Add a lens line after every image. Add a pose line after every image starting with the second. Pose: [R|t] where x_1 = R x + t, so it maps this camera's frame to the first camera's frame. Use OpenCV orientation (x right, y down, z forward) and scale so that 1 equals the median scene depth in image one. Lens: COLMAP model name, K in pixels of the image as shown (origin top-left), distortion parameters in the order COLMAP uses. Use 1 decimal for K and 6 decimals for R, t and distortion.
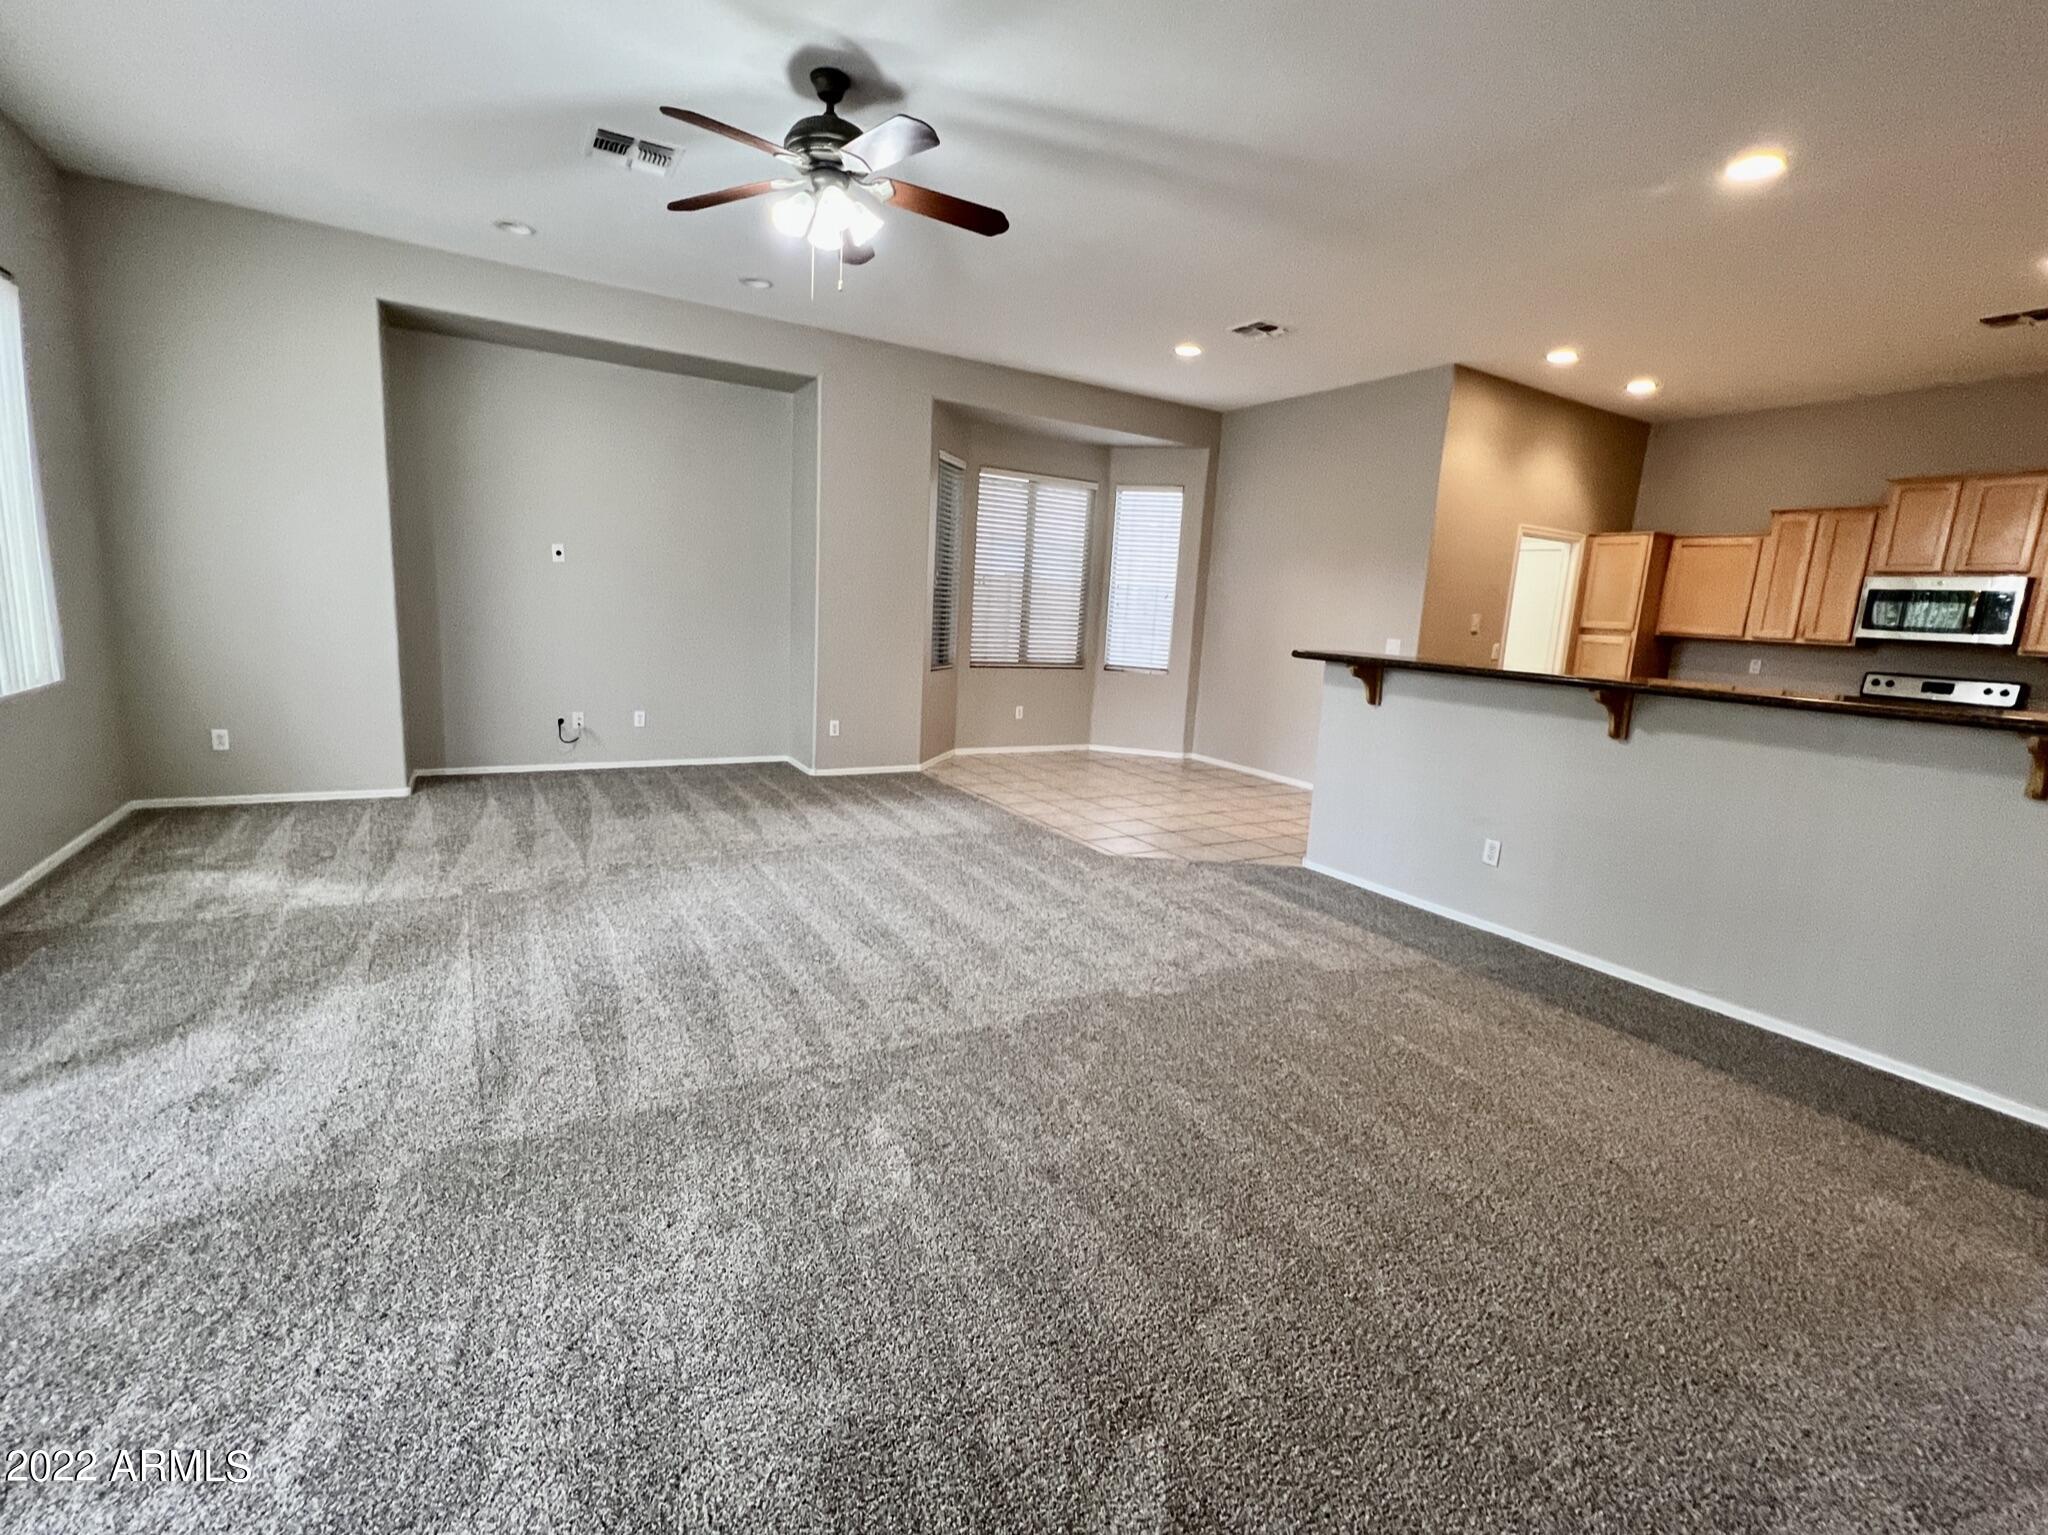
lens RADIAL K [[909.3, 0, 1023.9], [0, 909.3, 755.5], [0, 0, 1]] dist [0.001045, 0.000576]
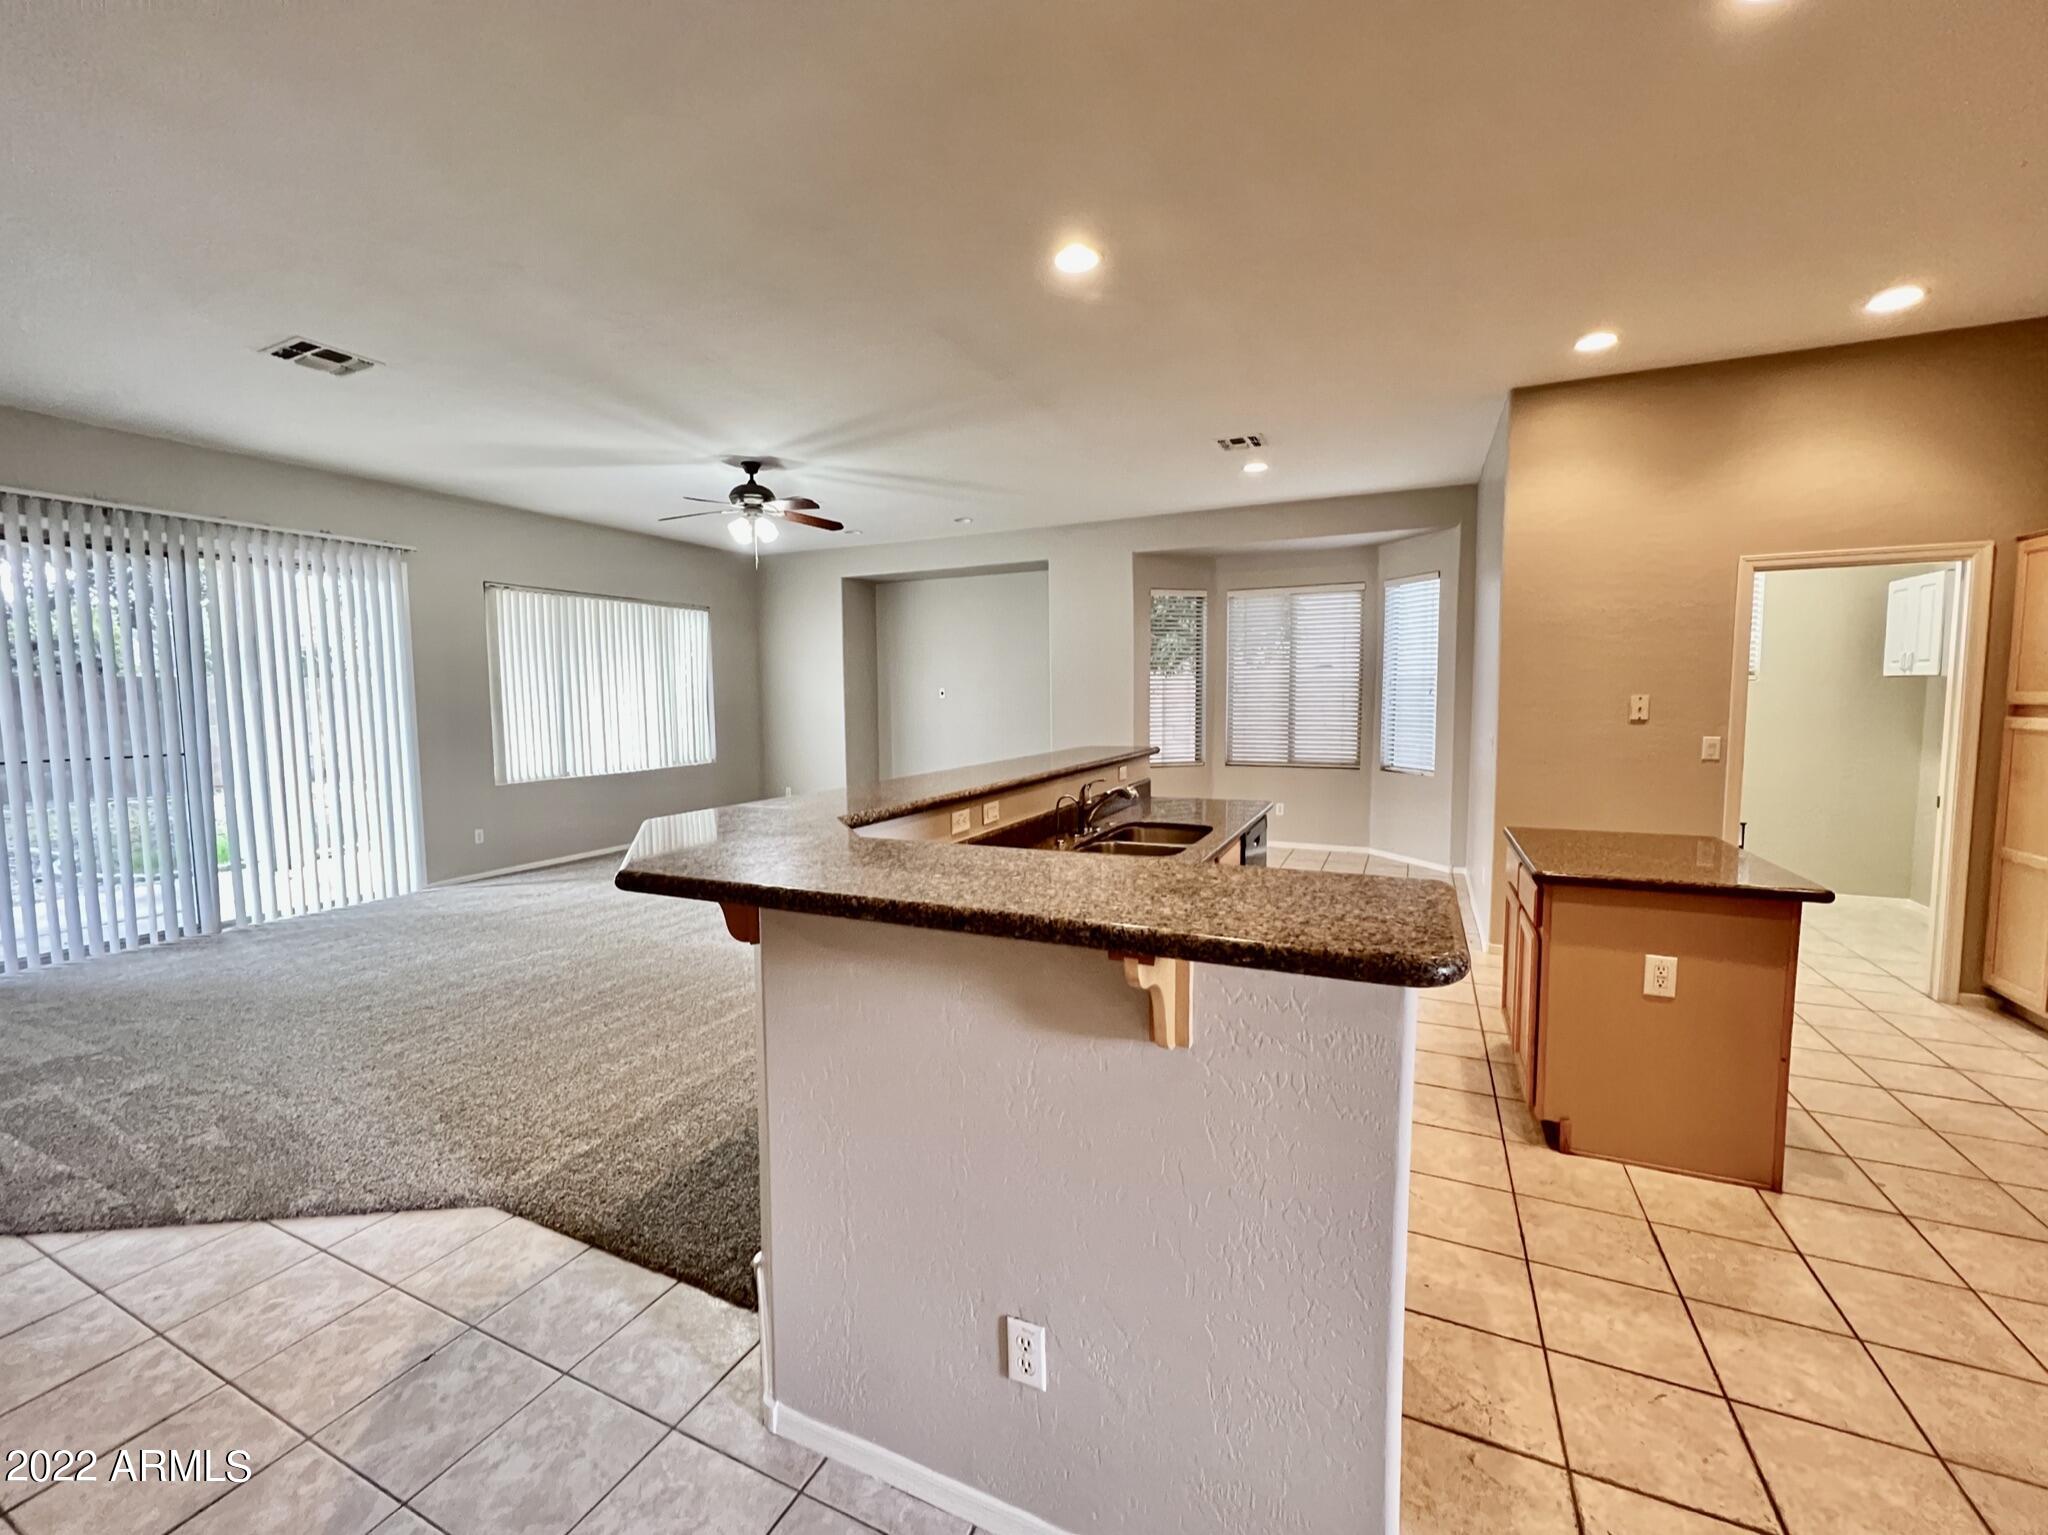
lens RADIAL K [[829.7, 0, 1008.5], [0, 829.7, 754.7], [0, 0, 1]] dist [0.001325, 0.000426]
pose [[0.550364, 0.001382, -0.834923, 0.758036], [-0.101413, 0.992705, -0.065206, -0.018262], [0.828743, 0.120559, 0.546490, 0.248316]]
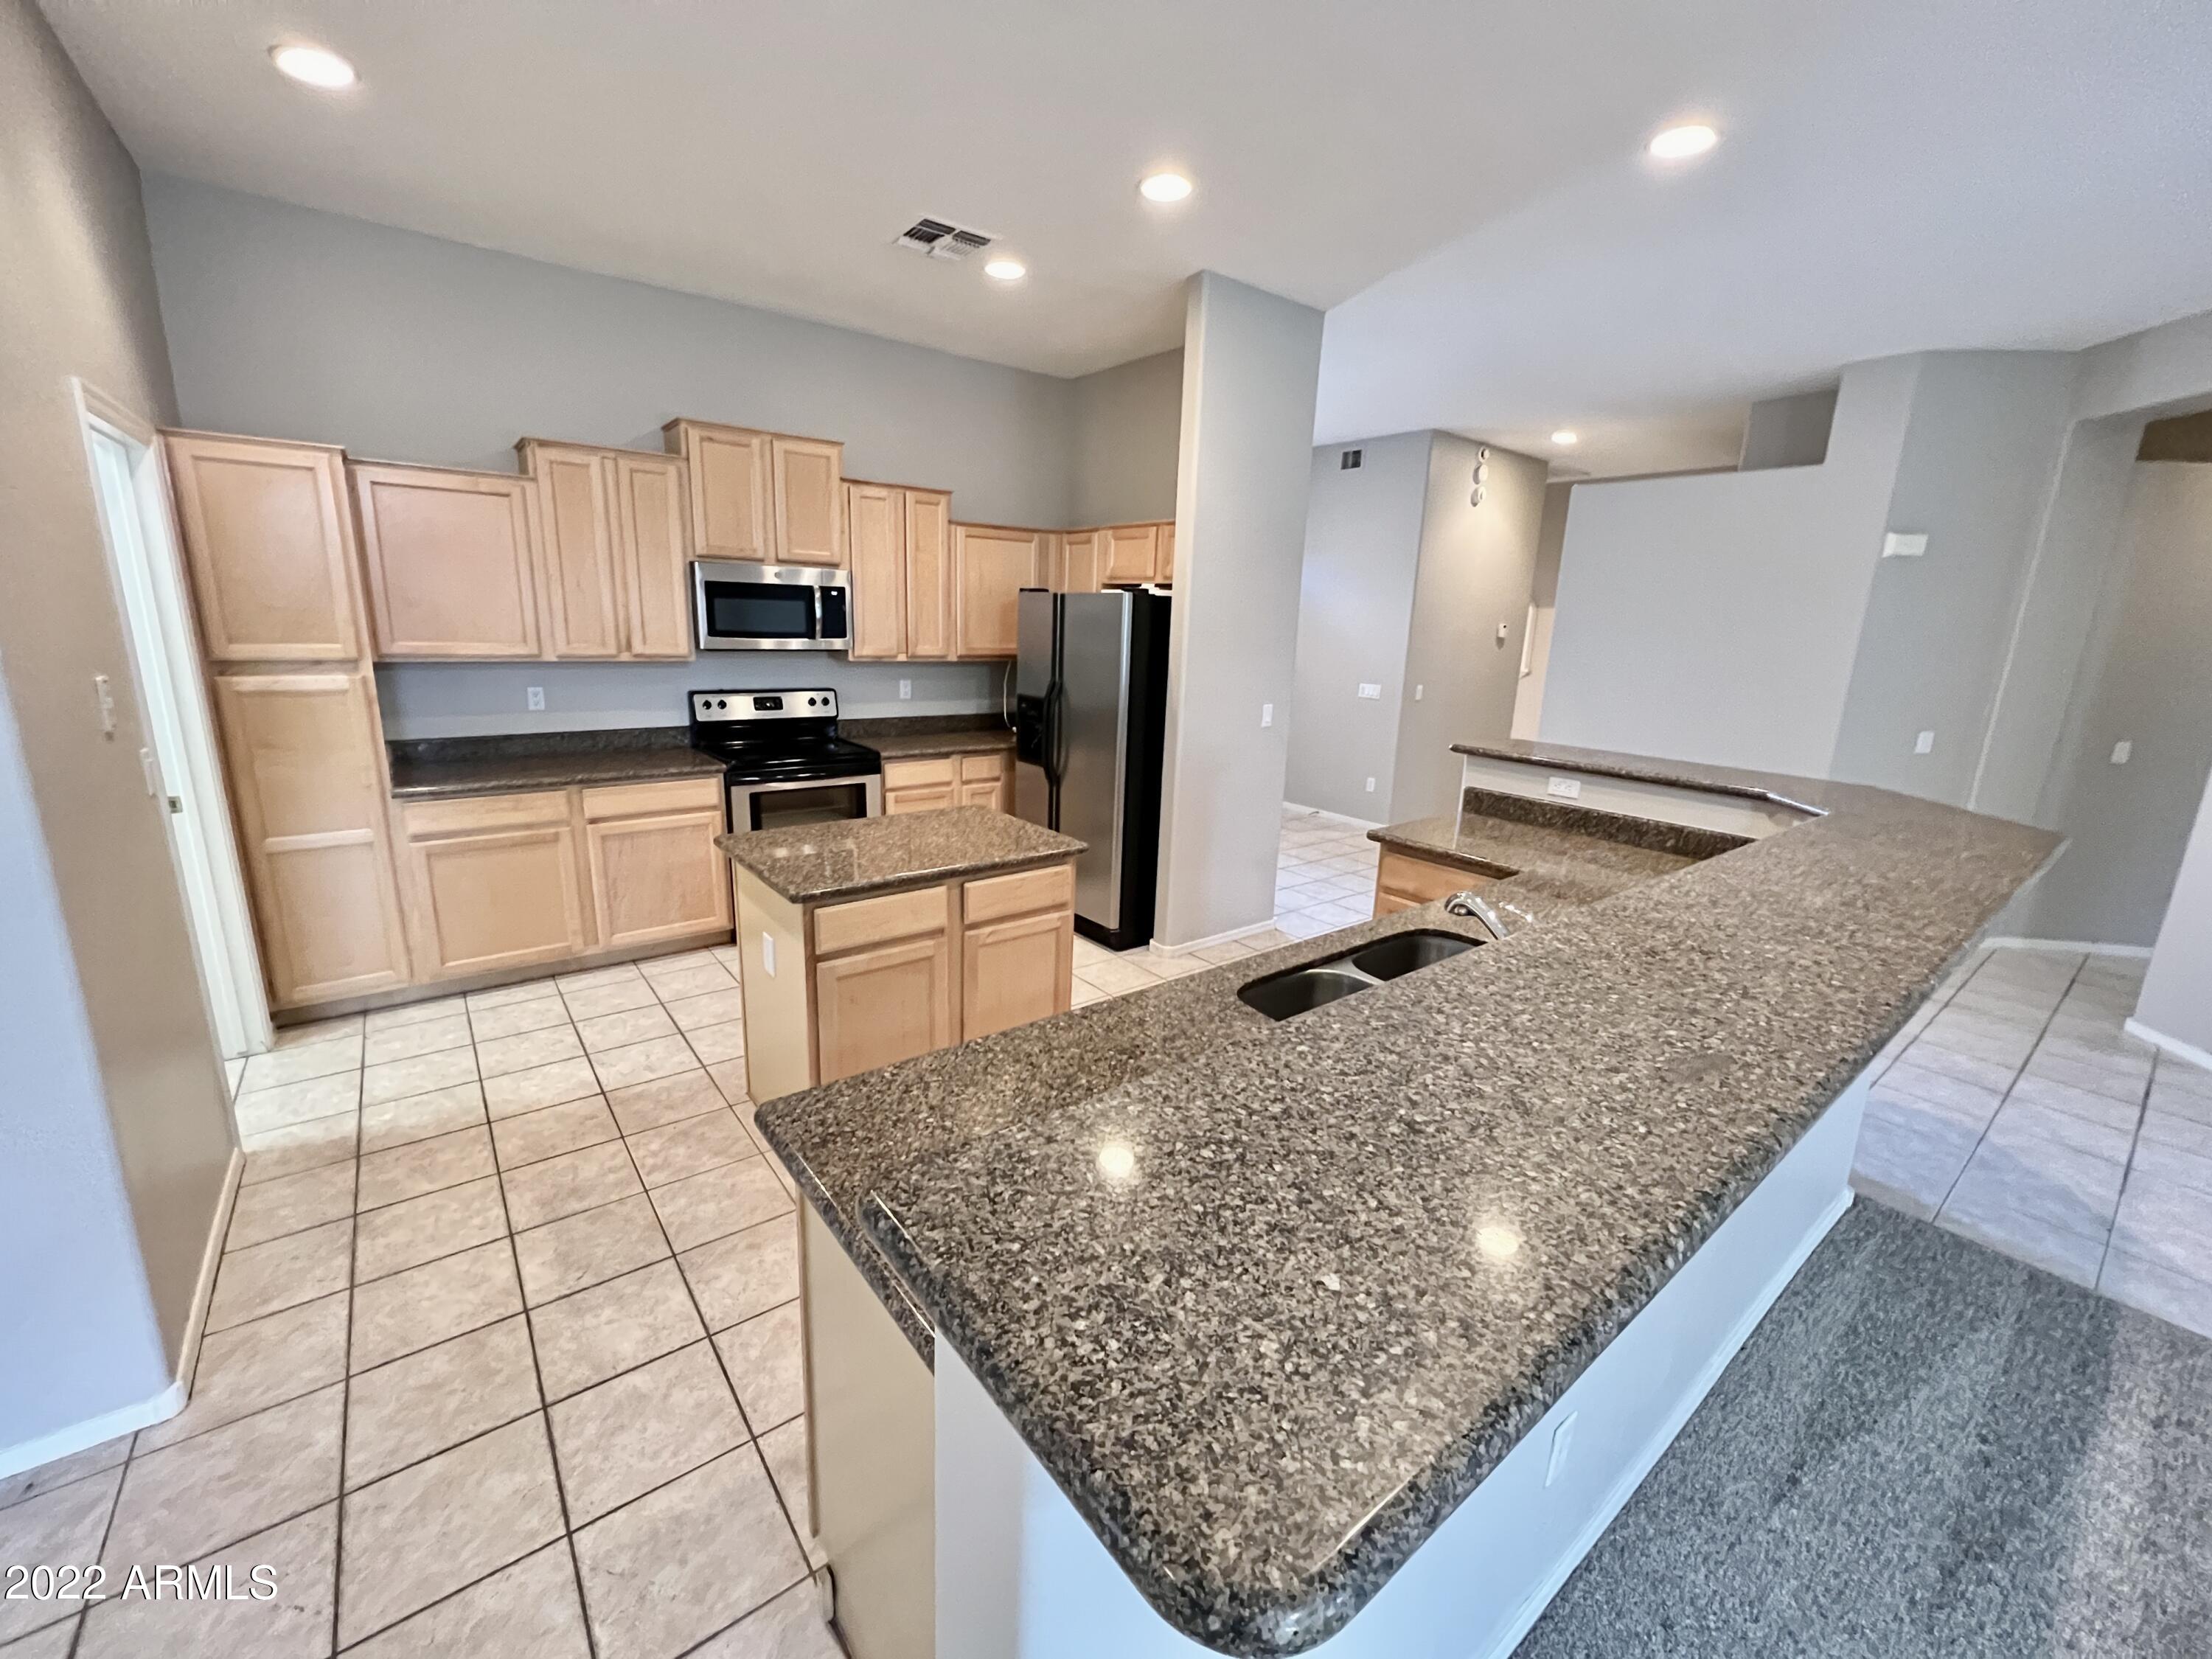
lens RADIAL K [[896.1, 0, 1089.3], [0, 896.1, 815.7], [0, 0, 1]] dist [0.001325, 0.000426]
pose [[-0.111804, -0.282270, 0.952798, 0.161713], [0.125211, 0.947166, 0.295294, -0.157110], [-0.985810, 0.152316, -0.070554, 0.692813]]
